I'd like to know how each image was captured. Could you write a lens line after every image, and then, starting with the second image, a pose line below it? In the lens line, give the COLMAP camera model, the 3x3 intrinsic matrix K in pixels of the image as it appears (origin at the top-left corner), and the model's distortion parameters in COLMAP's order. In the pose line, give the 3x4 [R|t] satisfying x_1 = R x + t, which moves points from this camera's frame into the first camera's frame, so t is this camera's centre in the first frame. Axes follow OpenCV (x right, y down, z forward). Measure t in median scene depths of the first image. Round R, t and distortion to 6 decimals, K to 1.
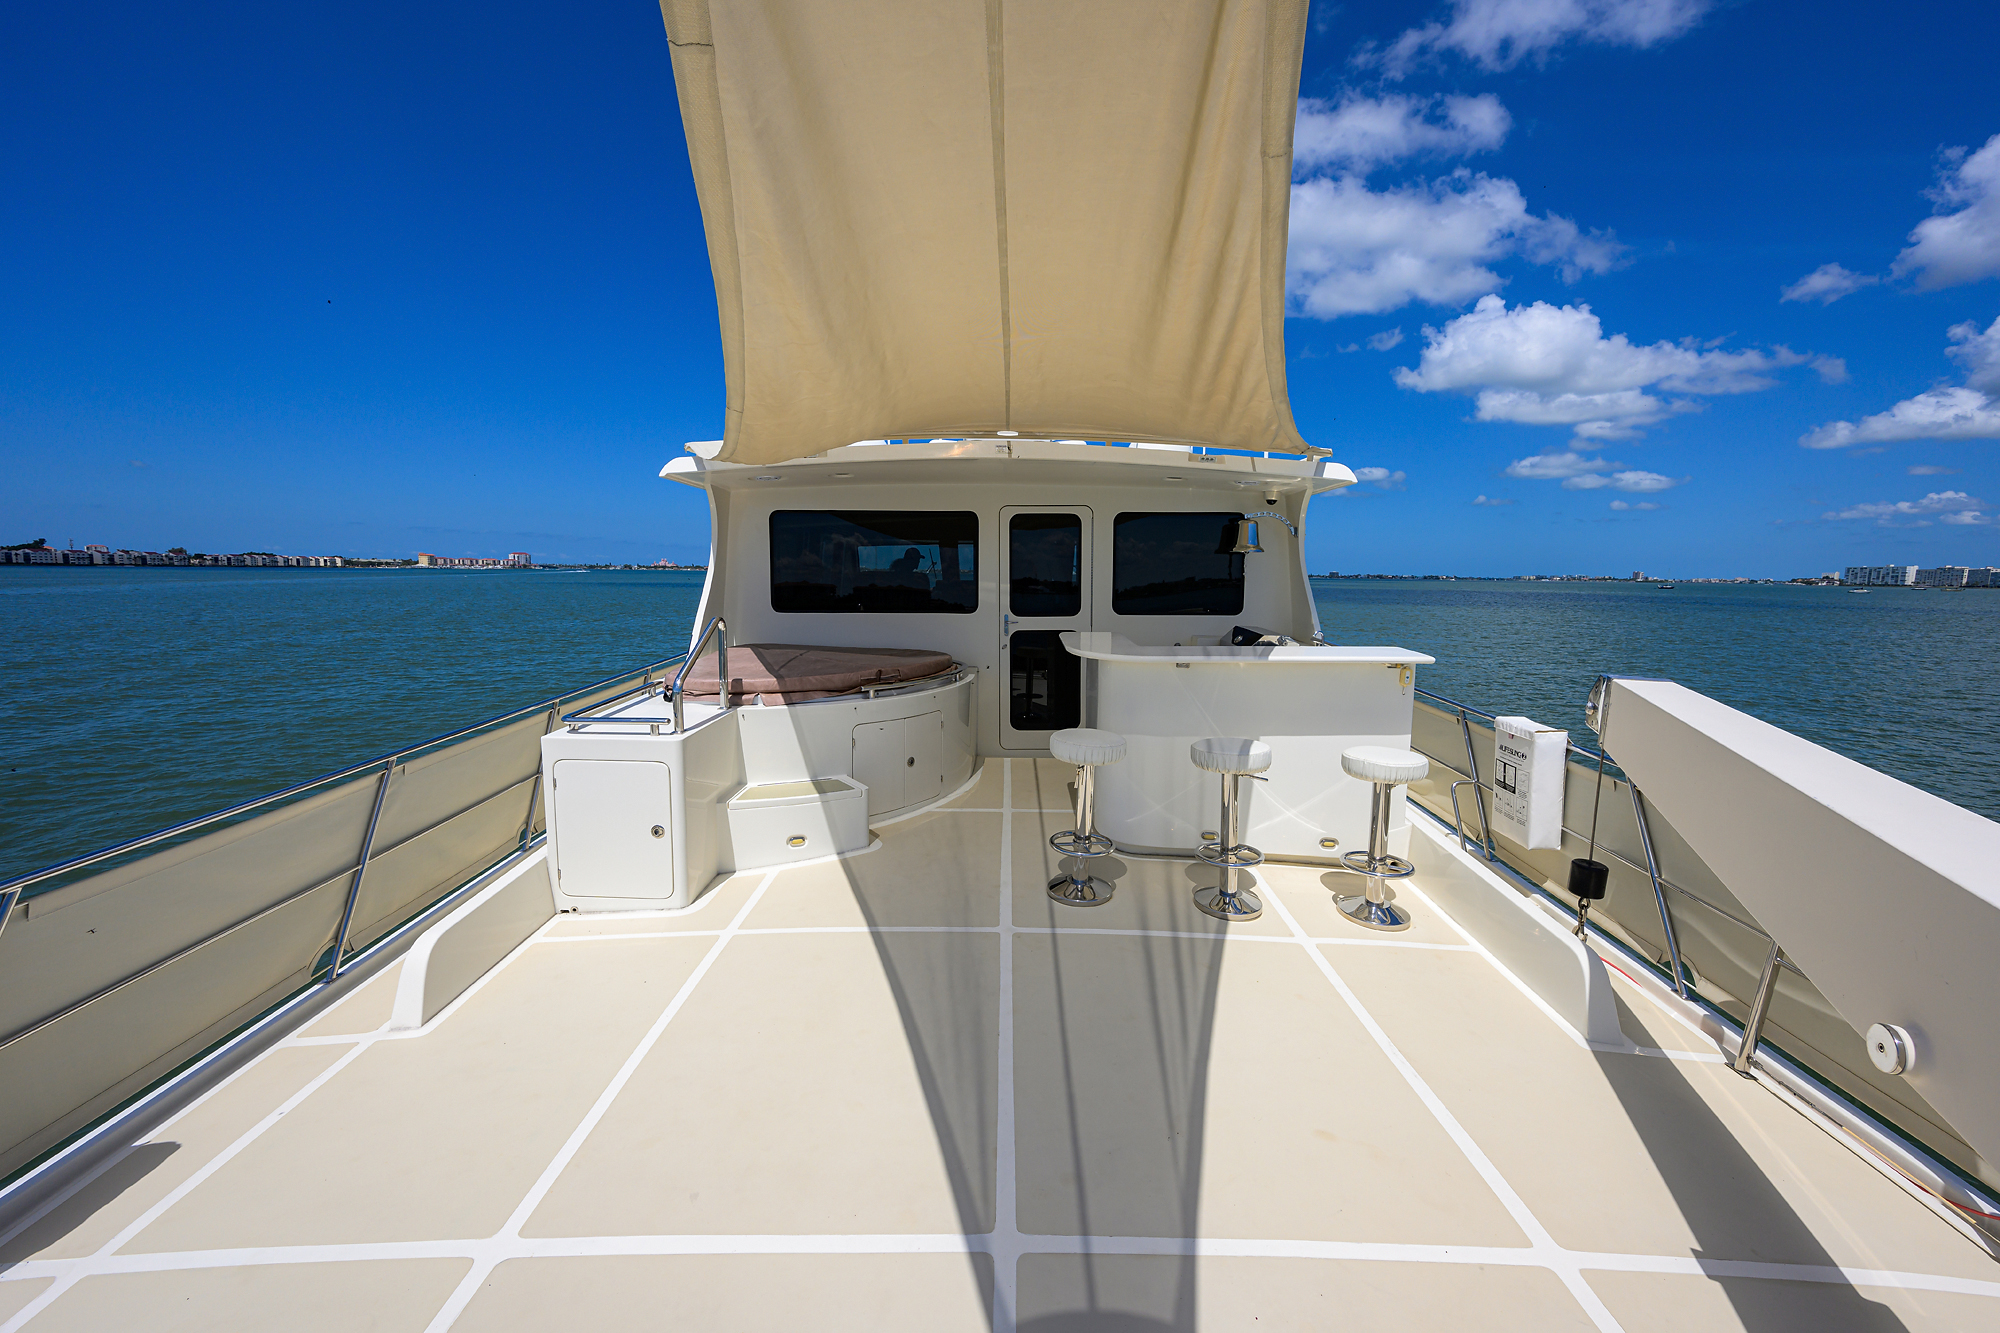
lens RADIAL K [[783.0, 0, 999.3], [0, 783.0, 667.6], [0, 0, 1]] dist [-0.001801, 0.000013]
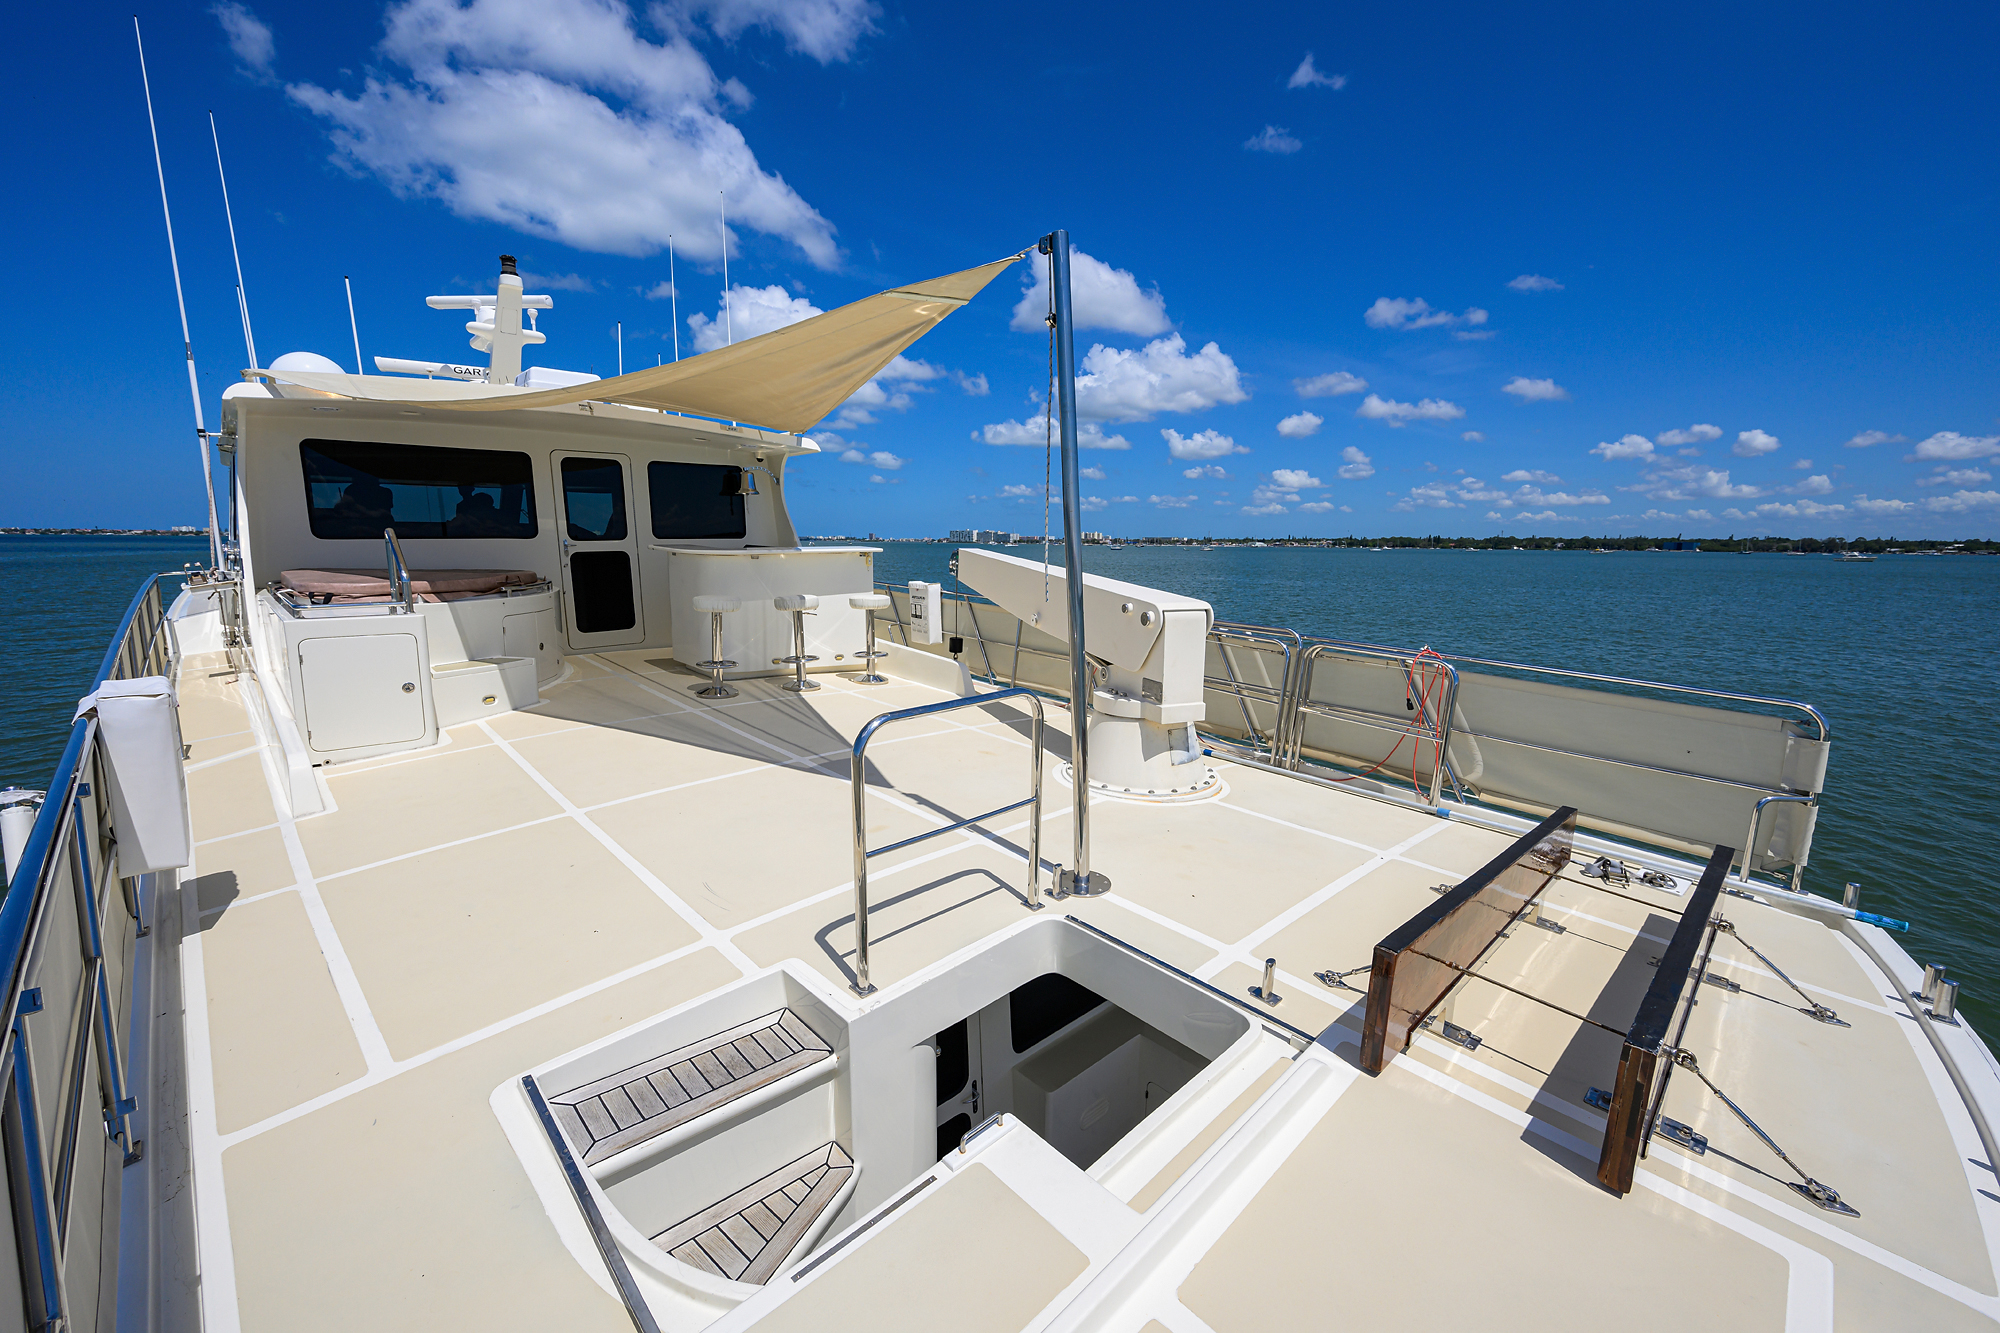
lens RADIAL K [[783.0, 0, 1008.2], [0, 783.0, 666.6], [0, 0, 1]] dist [-0.001801, 0.000013]
pose [[0.718943, -0.117555, 0.685056, -0.427818], [0.084187, 0.993066, 0.082057, 0.106968], [-0.689951, -0.001321, 0.723855, -0.451319]]
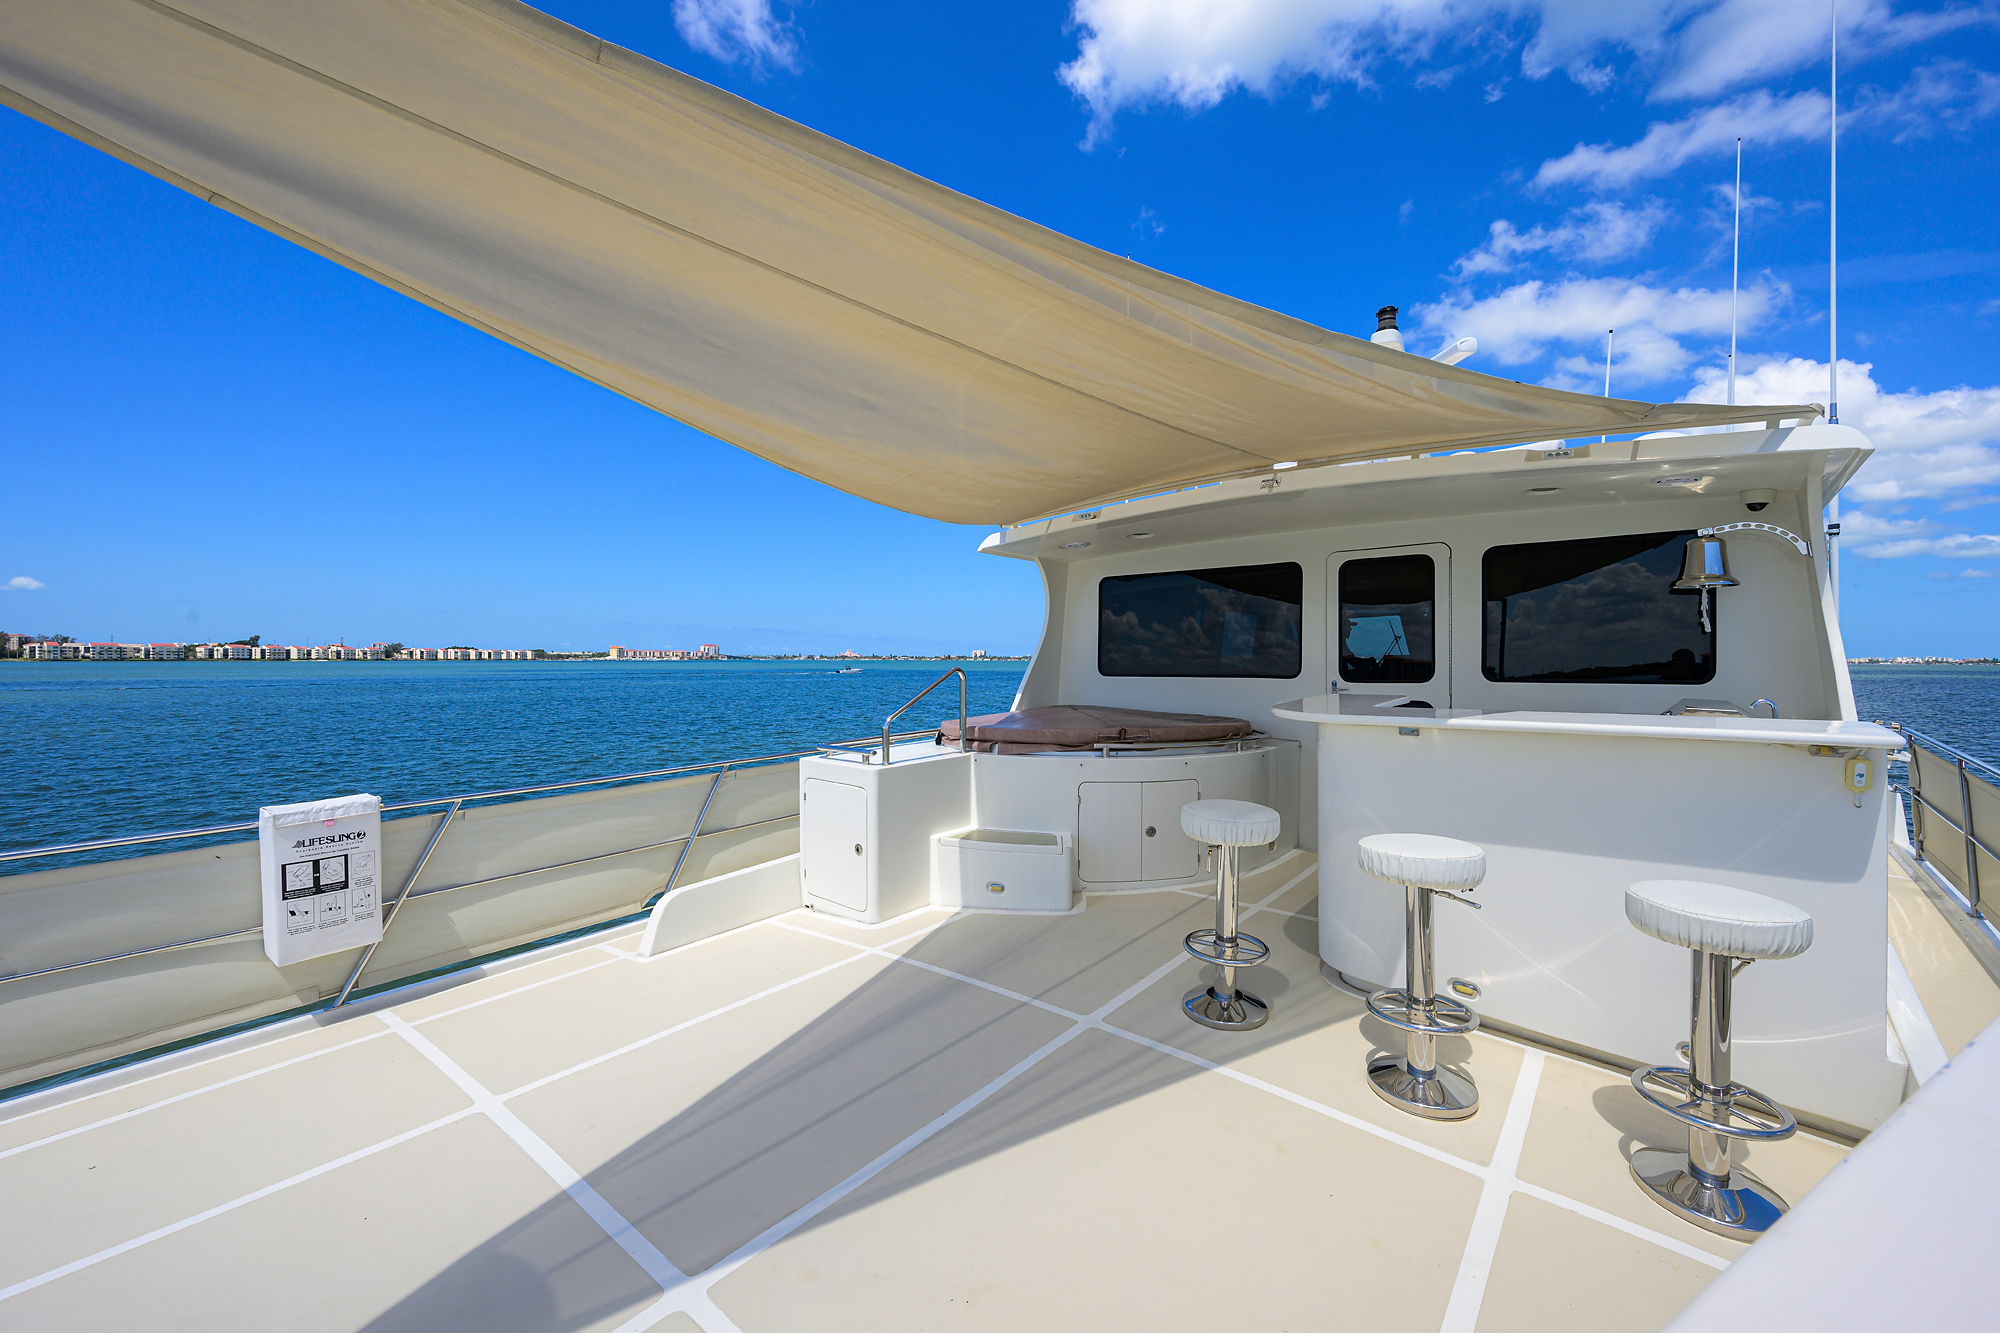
lens RADIAL K [[783.0, 0, 1009.3], [0, 783.0, 666.9], [0, 0, 1]] dist [-0.001801, 0.000013]
pose [[0.775987, 0.000264, -0.630748, 0.318148], [-0.073205, 0.993280, -0.089646, 0.022485], [0.626486, 0.115738, 0.770792, 0.162098]]
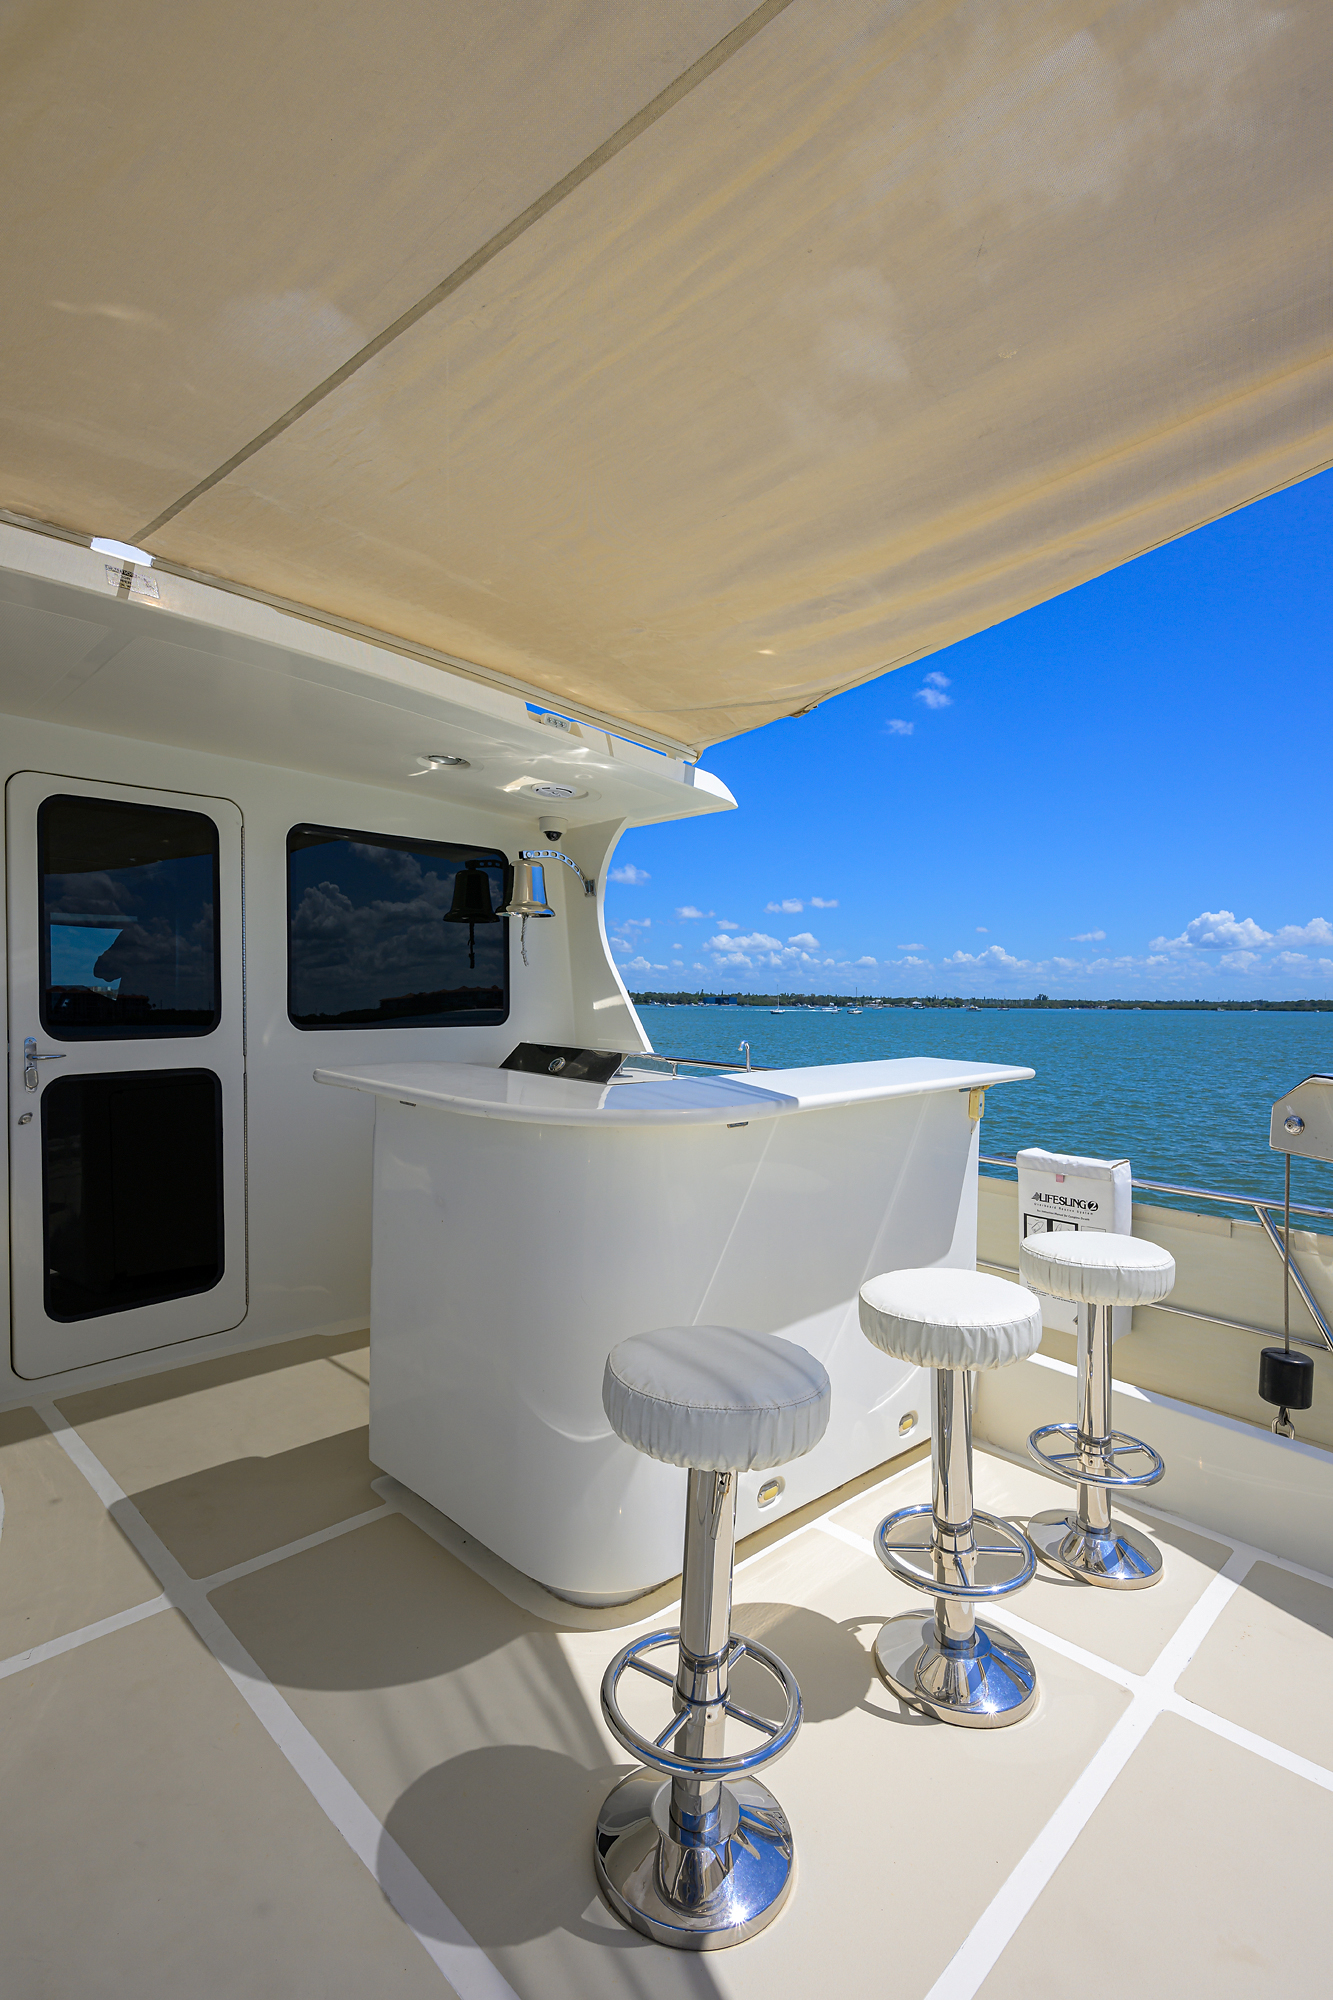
lens RADIAL K [[951.1, 0, 662.8], [0, 951.1, 1003.0], [0, 0, 1]] dist [0.005616, 0.000036]
pose [[0.691214, -0.006621, 0.722620, -0.142928], [0.087036, 0.993442, -0.074151, -0.025576], [-0.717390, 0.114148, 0.687257, 0.515090]]
